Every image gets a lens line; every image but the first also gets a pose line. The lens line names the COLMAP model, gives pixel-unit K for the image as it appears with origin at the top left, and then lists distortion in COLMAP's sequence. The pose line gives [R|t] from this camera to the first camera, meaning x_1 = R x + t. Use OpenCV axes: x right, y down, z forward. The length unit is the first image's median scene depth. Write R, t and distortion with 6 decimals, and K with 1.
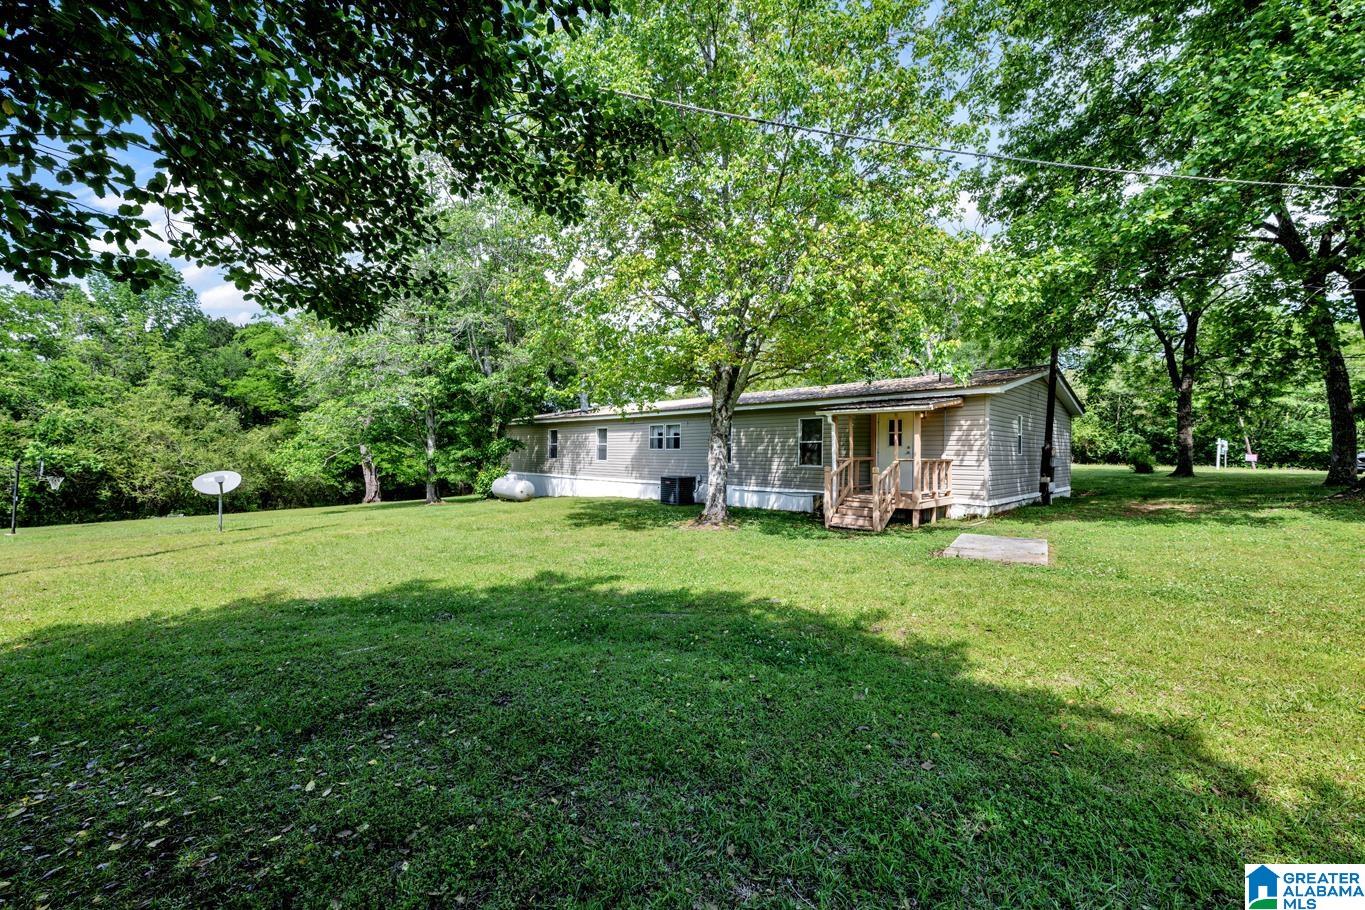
lens RADIAL K [[540.4, 0, 683.1], [0, 540.4, 452.0], [0, 0, 1]] dist [-0.001207, -0.000179]
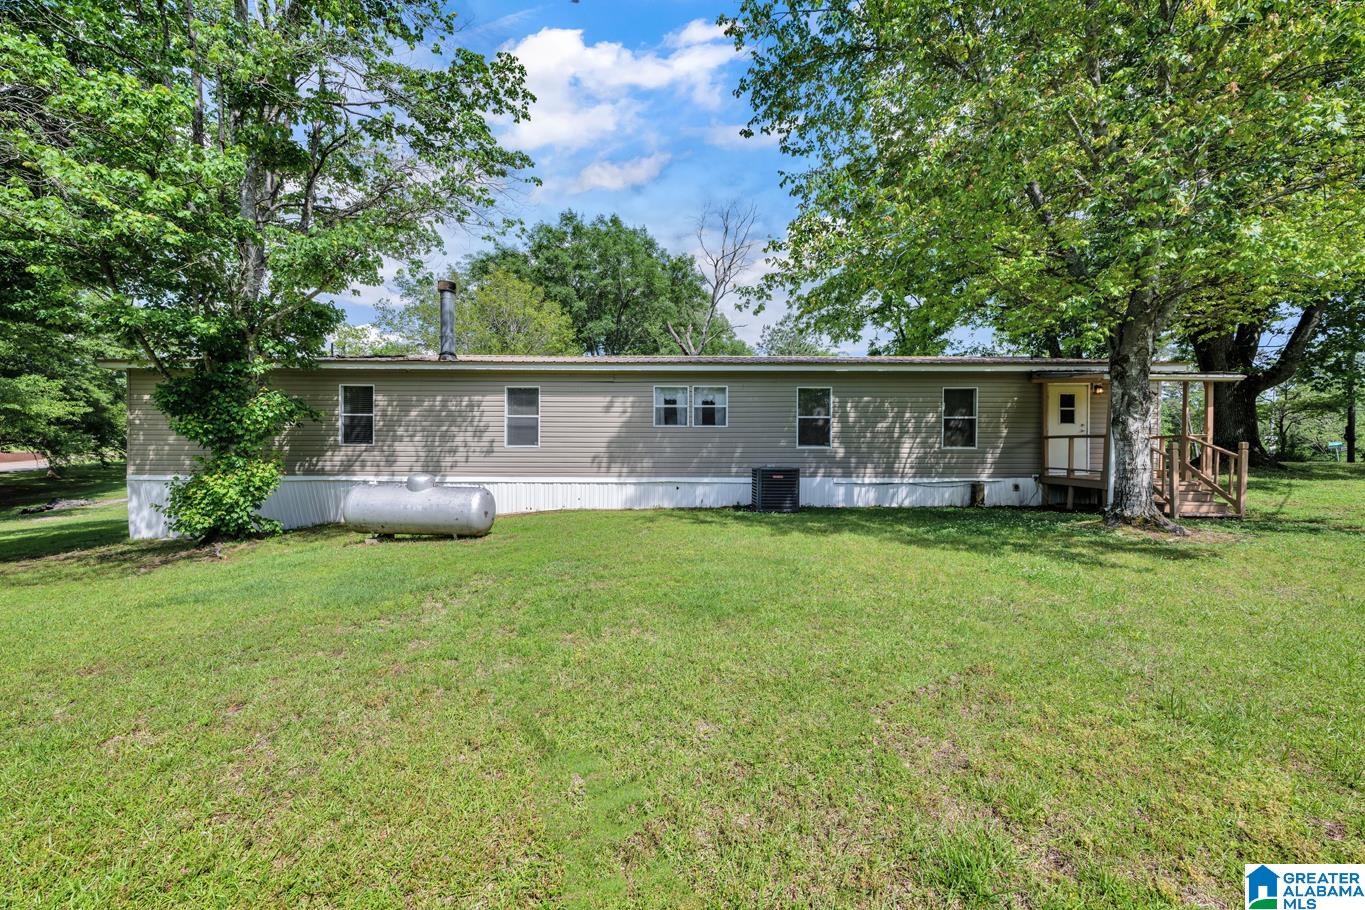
lens RADIAL K [[540.4, 0, 681.6], [0, 540.4, 457.4], [0, 0, 1]] dist [-0.001207, -0.000179]
pose [[0.703198, 0.001929, 0.710992, -0.556911], [0.001502, 0.999990, -0.004198, 0.037908], [-0.710993, 0.004020, 0.703188, 0.652990]]
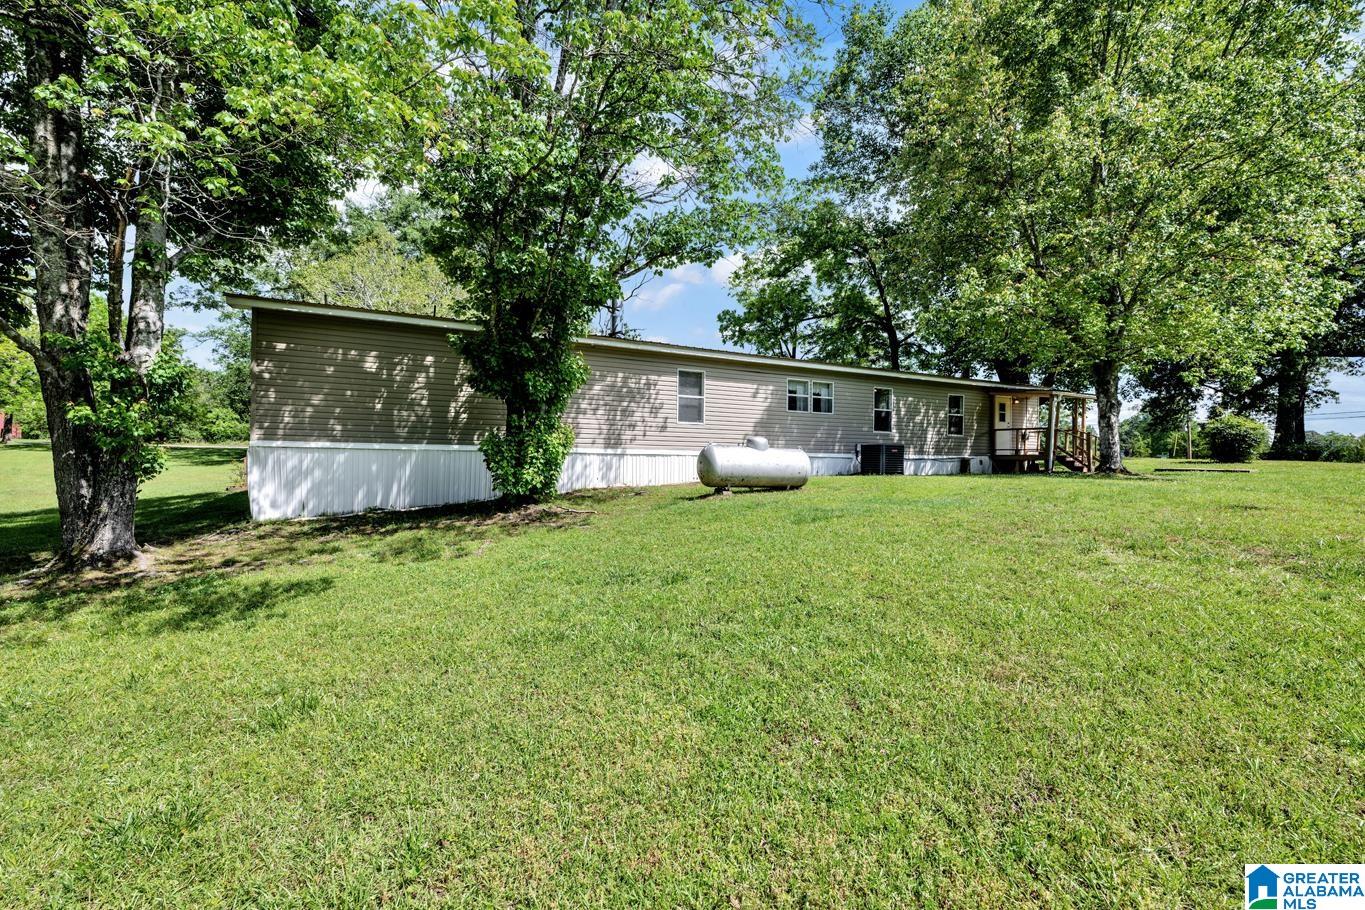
lens RADIAL K [[540.4, 0, 683.5], [0, 540.4, 461.8], [0, 0, 1]] dist [-0.001207, -0.000179]
pose [[0.320977, 0.006833, 0.947063, -0.960668], [-0.002406, 0.999977, -0.006399, 0.082080], [-0.947084, -0.000224, 0.320985, 1.058780]]
